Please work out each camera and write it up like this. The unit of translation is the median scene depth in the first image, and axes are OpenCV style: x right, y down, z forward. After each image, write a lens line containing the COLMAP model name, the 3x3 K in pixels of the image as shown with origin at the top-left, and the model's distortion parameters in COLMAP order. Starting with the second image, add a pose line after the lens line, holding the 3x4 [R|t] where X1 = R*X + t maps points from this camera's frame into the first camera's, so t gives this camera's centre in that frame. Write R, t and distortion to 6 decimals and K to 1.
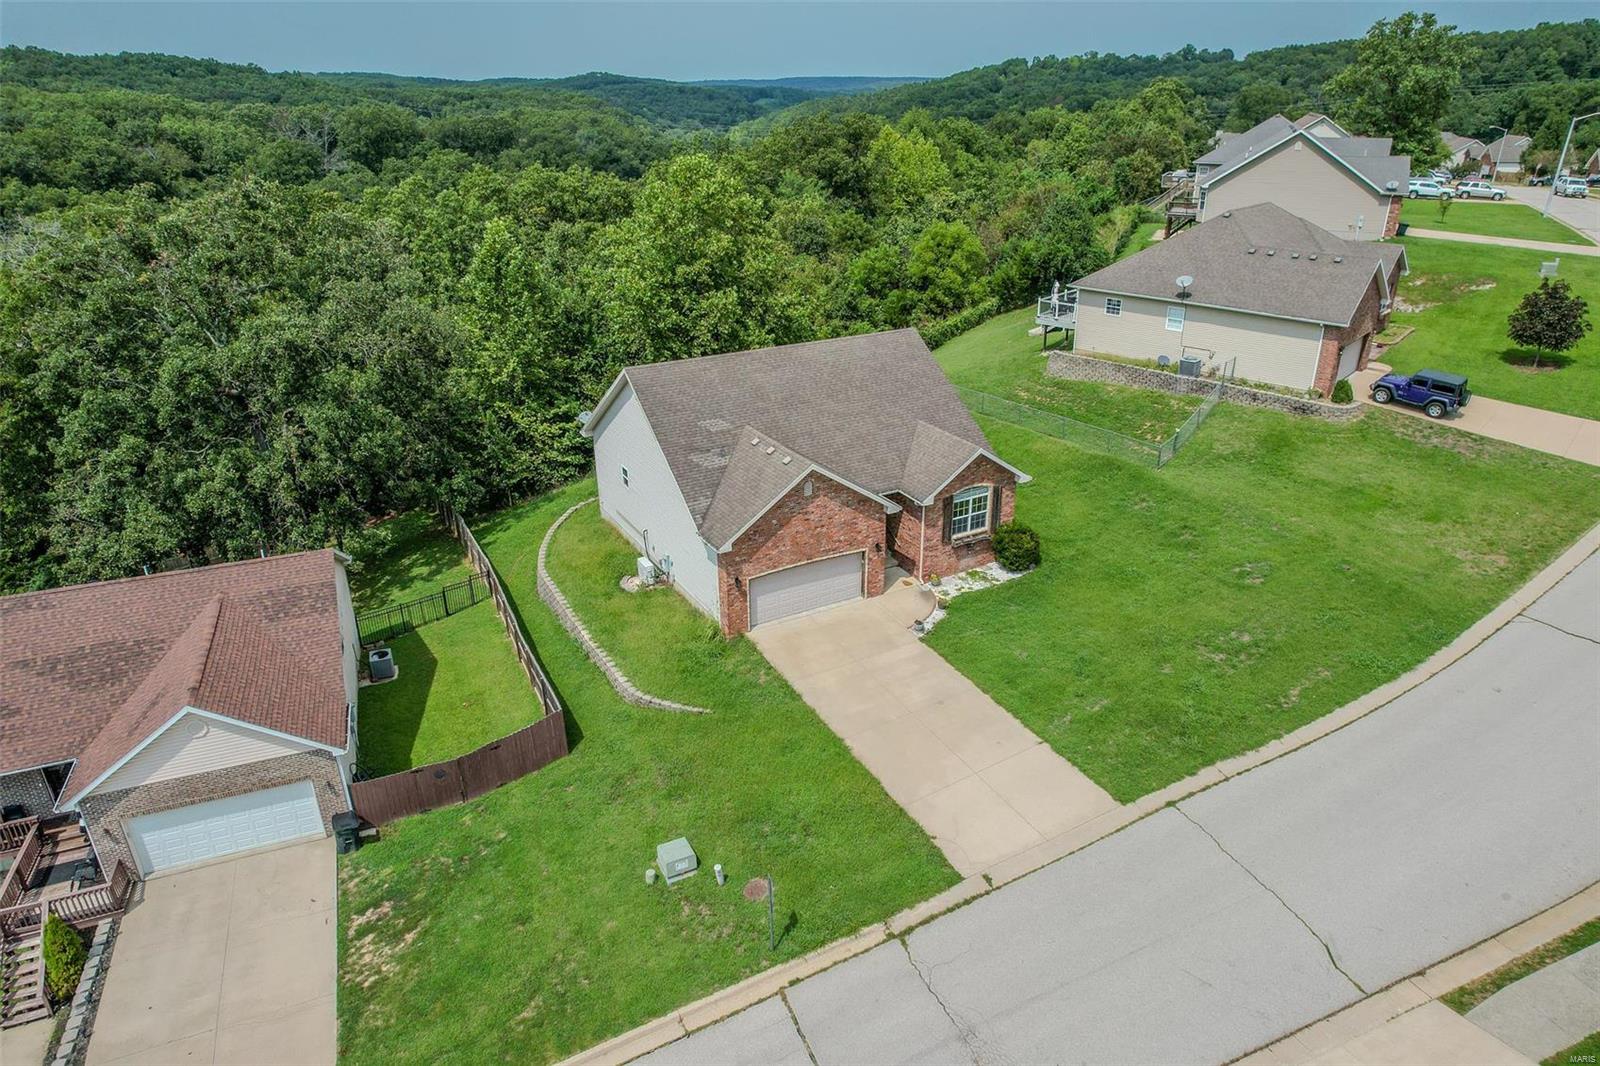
lens RADIAL K [[1022.7, 0, 800.0], [0, 1022.7, 533.0], [0, 0, 1]] dist [-0.076697, 0.063701]
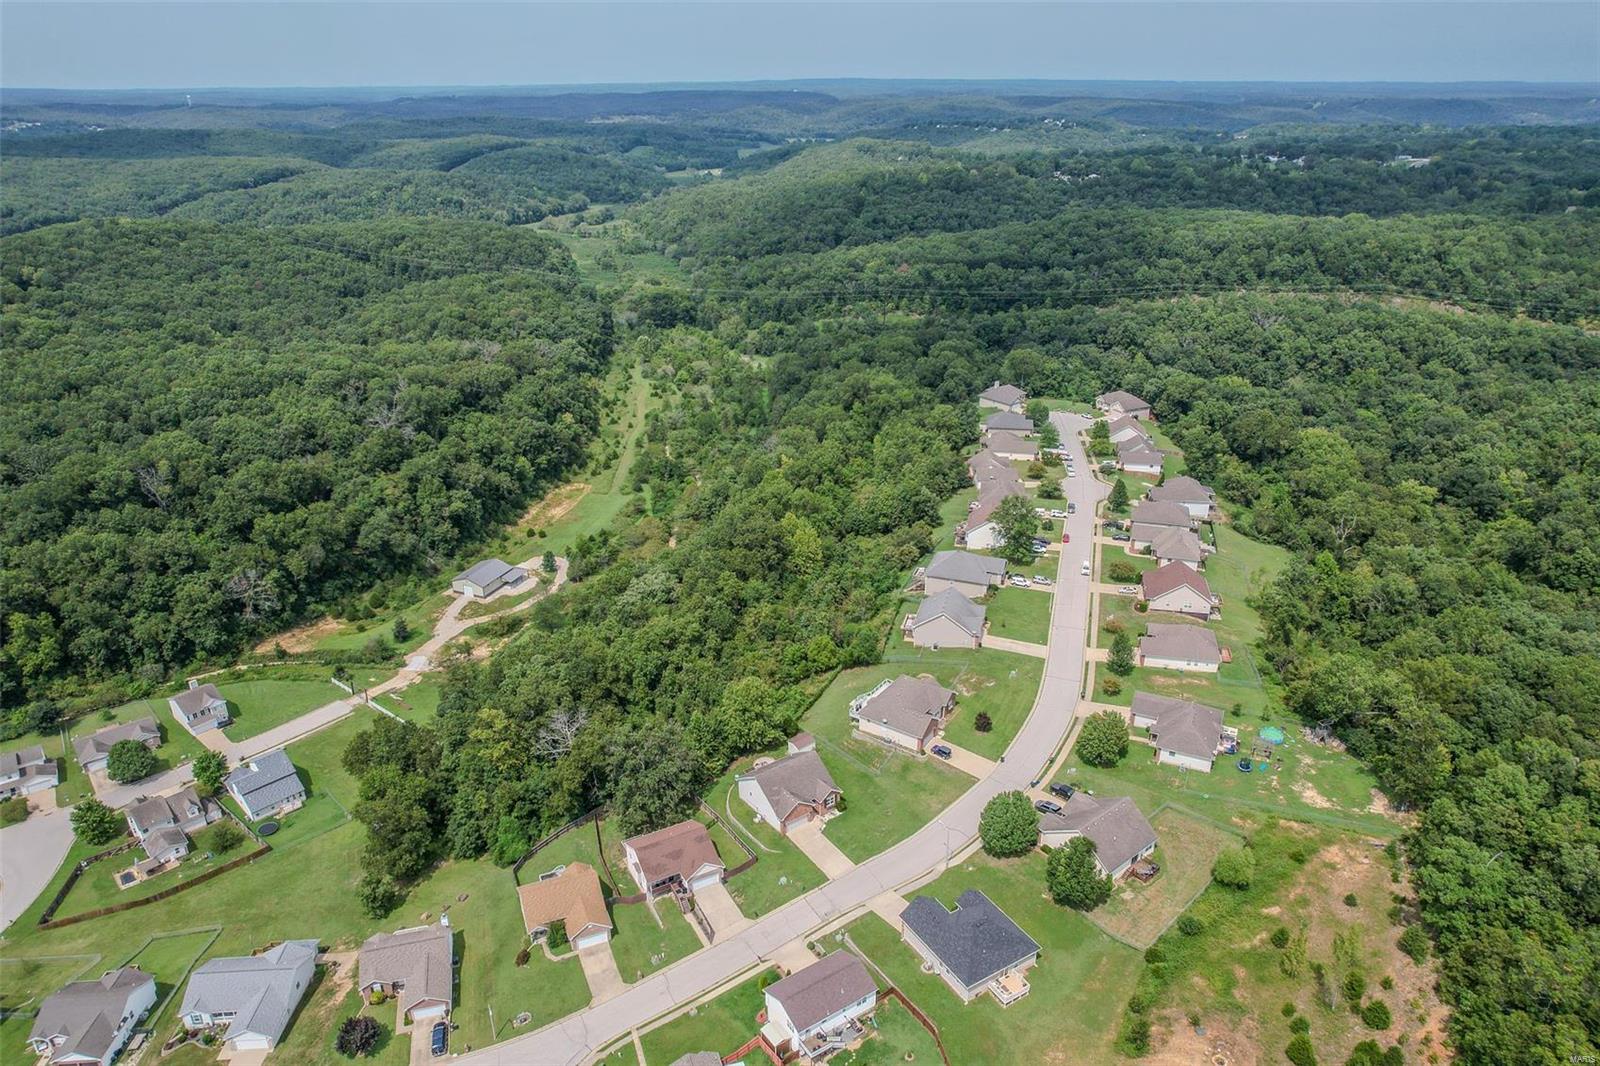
lens RADIAL K [[1022.7, 0, 800.0], [0, 1022.7, 533.0], [0, 0, 1]] dist [-0.076697, 0.063701]
pose [[0.993188, -0.048230, 0.106072, -0.426241], [0.049612, 0.998714, -0.010434, -1.270635], [-0.105432, 0.015626, 0.994304, -3.826098]]
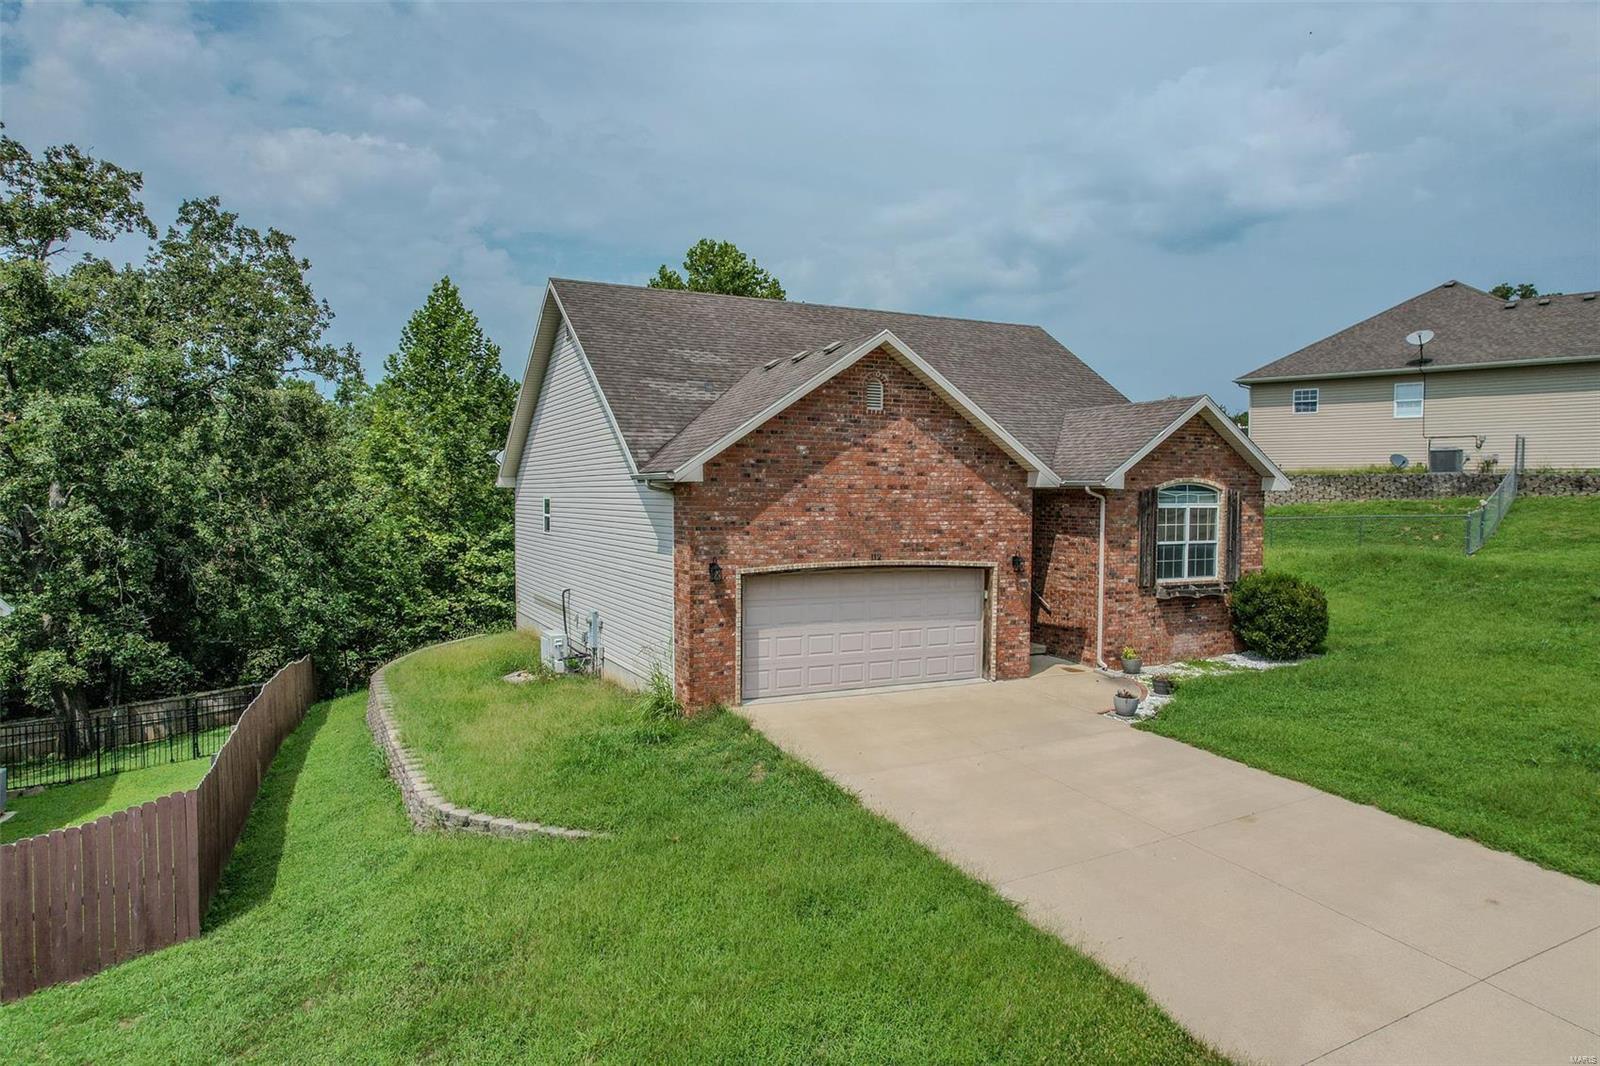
lens RADIAL K [[1022.7, 0, 800.0], [0, 1022.7, 533.0], [0, 0, 1]] dist [-0.076697, 0.063701]
pose [[0.998701, 0.014634, -0.048811, -0.002731], [-0.031682, 0.928555, -0.369841, 0.183762], [0.039911, 0.370907, 0.927812, 0.553999]]
